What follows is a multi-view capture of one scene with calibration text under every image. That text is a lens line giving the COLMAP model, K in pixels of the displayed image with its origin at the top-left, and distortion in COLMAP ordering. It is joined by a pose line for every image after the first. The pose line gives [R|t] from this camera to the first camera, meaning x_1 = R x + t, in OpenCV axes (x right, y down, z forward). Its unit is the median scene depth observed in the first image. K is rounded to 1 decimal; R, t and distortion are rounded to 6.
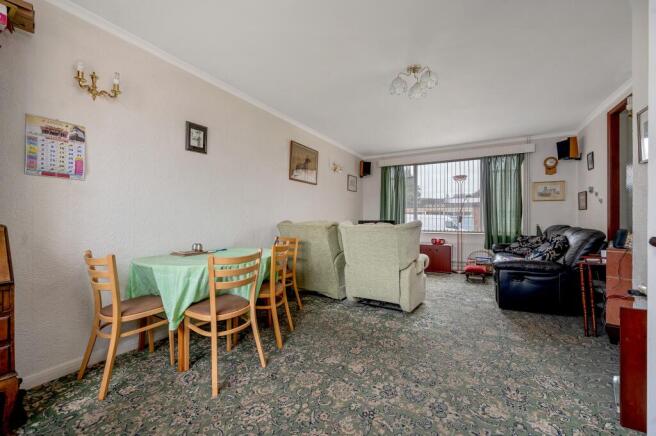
lens RADIAL K [[258.7, 0, 330.0], [0, 258.7, 220.7], [0, 0, 1]] dist [-0.000311, 0.000060]
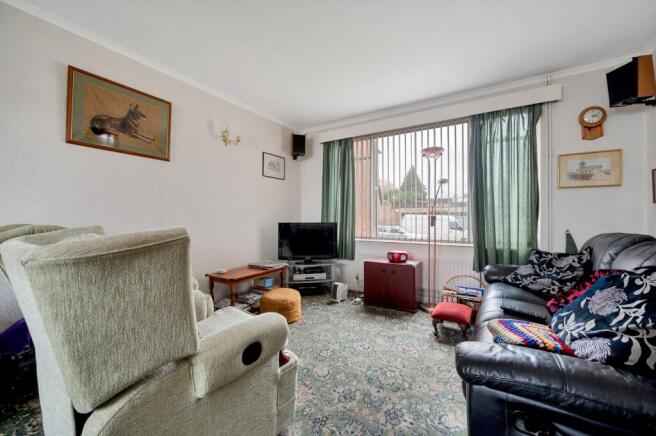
lens RADIAL K [[259.2, 0, 328.0], [0, 259.2, 218.0], [0, 0, 1]] dist [-0.000285, -0.000028]
pose [[0.999306, 0.001079, -0.037246, 0.296949], [-0.001512, 0.999932, -0.011593, -0.005312], [0.037231, 0.011641, 0.999239, 0.407750]]
